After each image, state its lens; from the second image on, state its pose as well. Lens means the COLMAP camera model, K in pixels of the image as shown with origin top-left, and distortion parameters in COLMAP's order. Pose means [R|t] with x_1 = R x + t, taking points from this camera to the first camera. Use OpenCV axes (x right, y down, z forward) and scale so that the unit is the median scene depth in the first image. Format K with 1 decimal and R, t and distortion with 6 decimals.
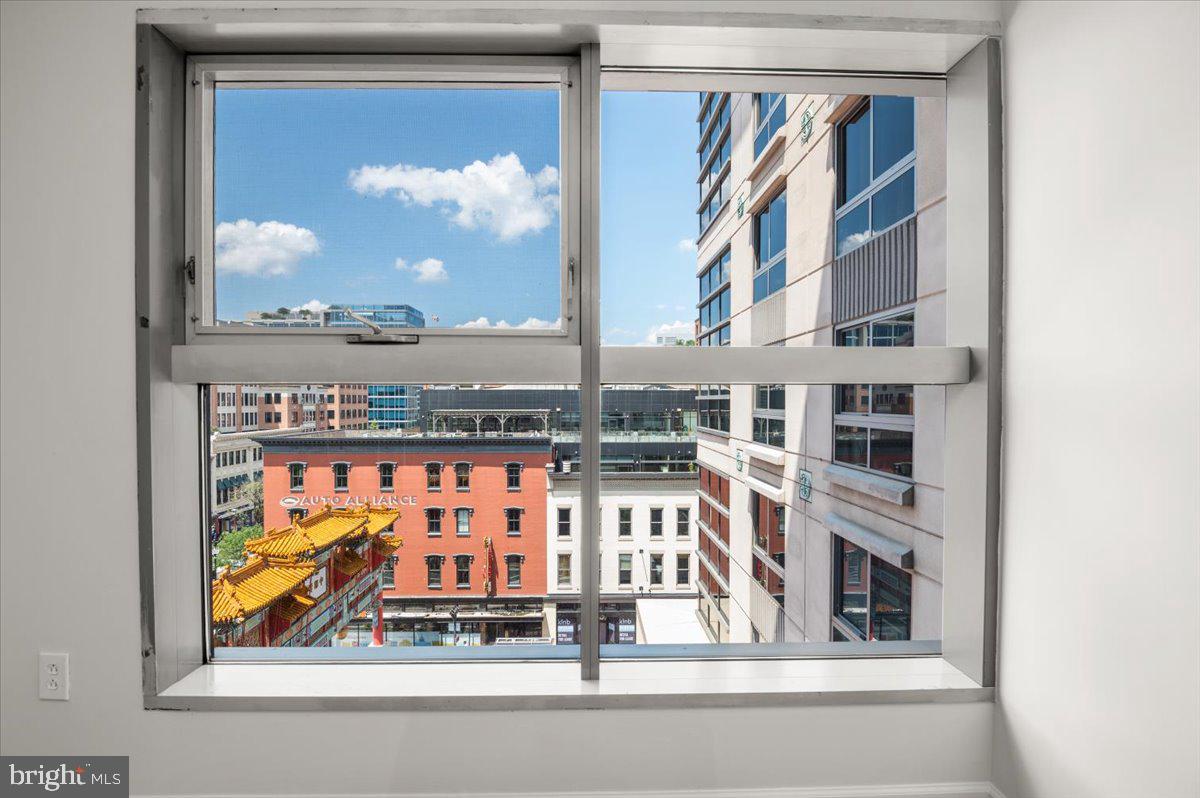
lens RADIAL K [[560.6, 0, 598.8], [0, 560.6, 408.1], [0, 0, 1]] dist [-0.014947, -0.001054]
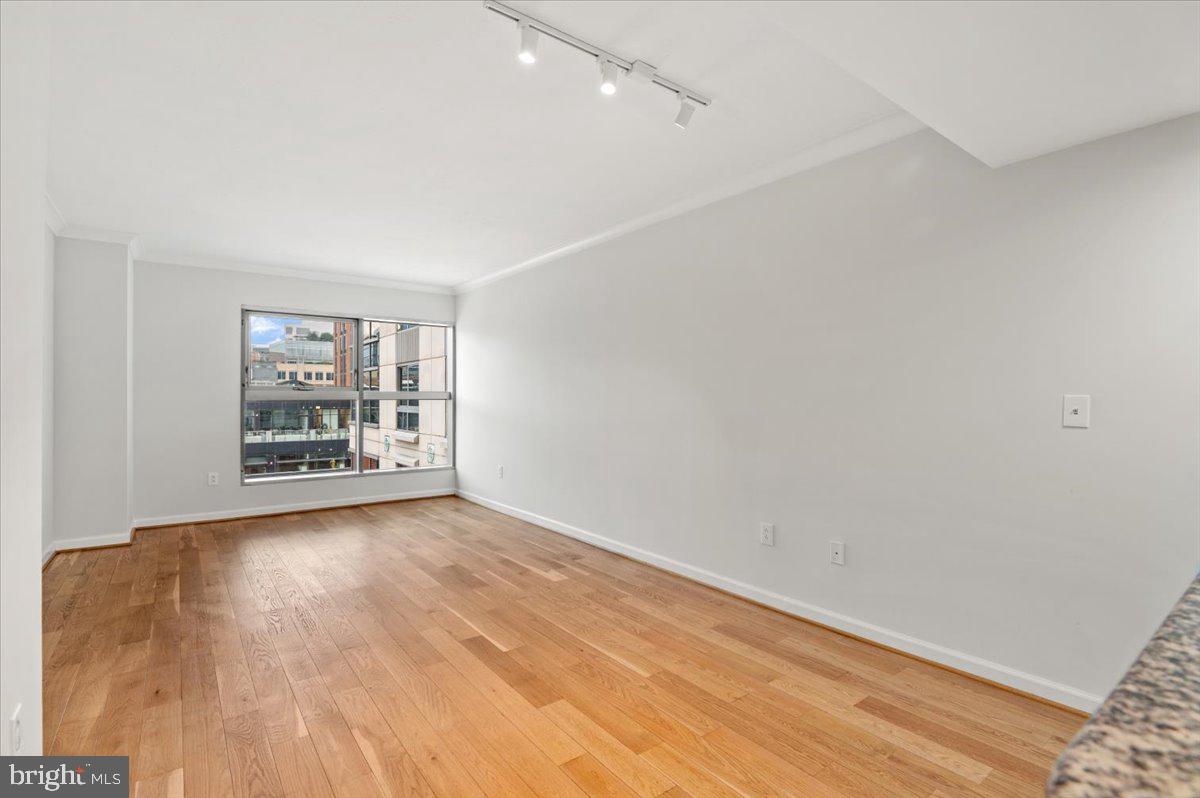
lens RADIAL K [[557.2, 0, 596.4], [0, 557.2, 401.5], [0, 0, 1]] dist [0.000367, -0.013903]
pose [[0.815552, -0.003016, 0.578676, -0.031423], [0.006705, 0.999969, -0.004238, -0.000191], [-0.578645, 0.007336, 0.815546, -0.107853]]
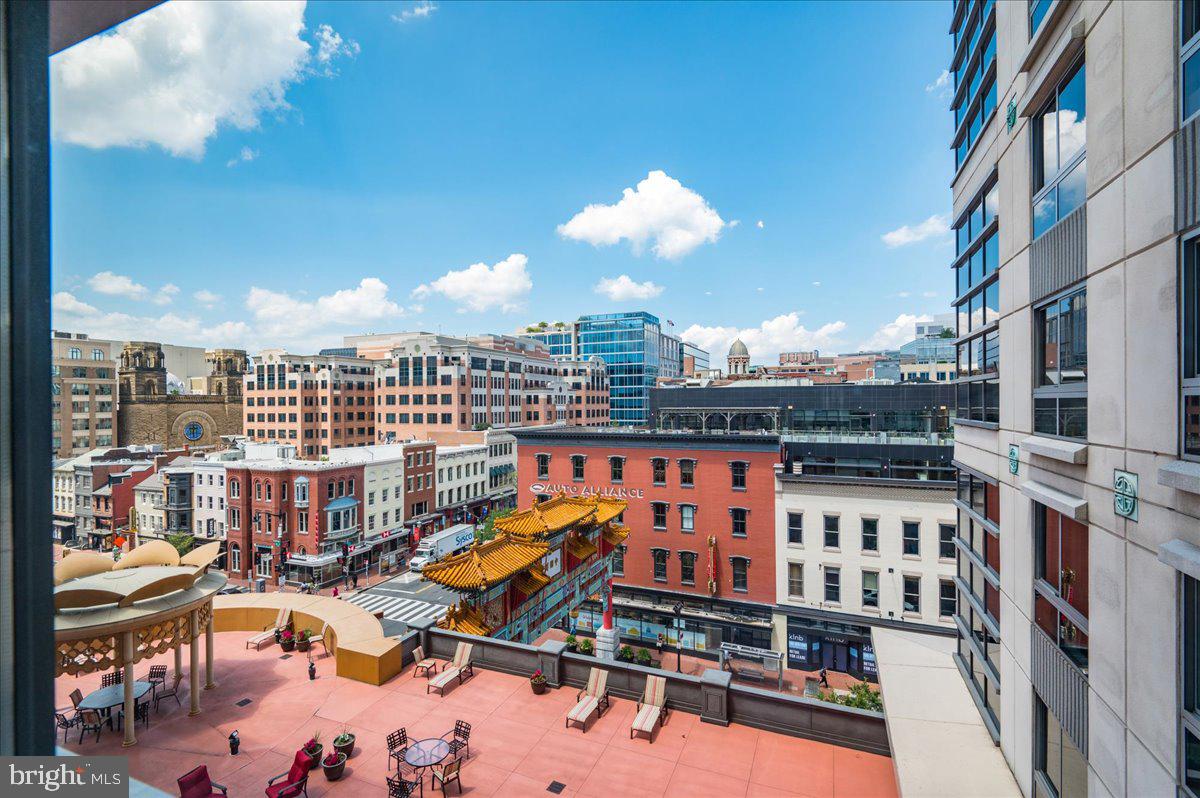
lens RADIAL K [[546.6, 0, 594.6], [0, 546.6, 402.6], [0, 0, 1]] dist [0.035319, -0.028106]
pose [[0.909611, -0.005188, -0.415428, 0.015233], [-0.000119, 0.999919, -0.012748, 0.008023], [0.415460, 0.011645, 0.909537, 0.033195]]
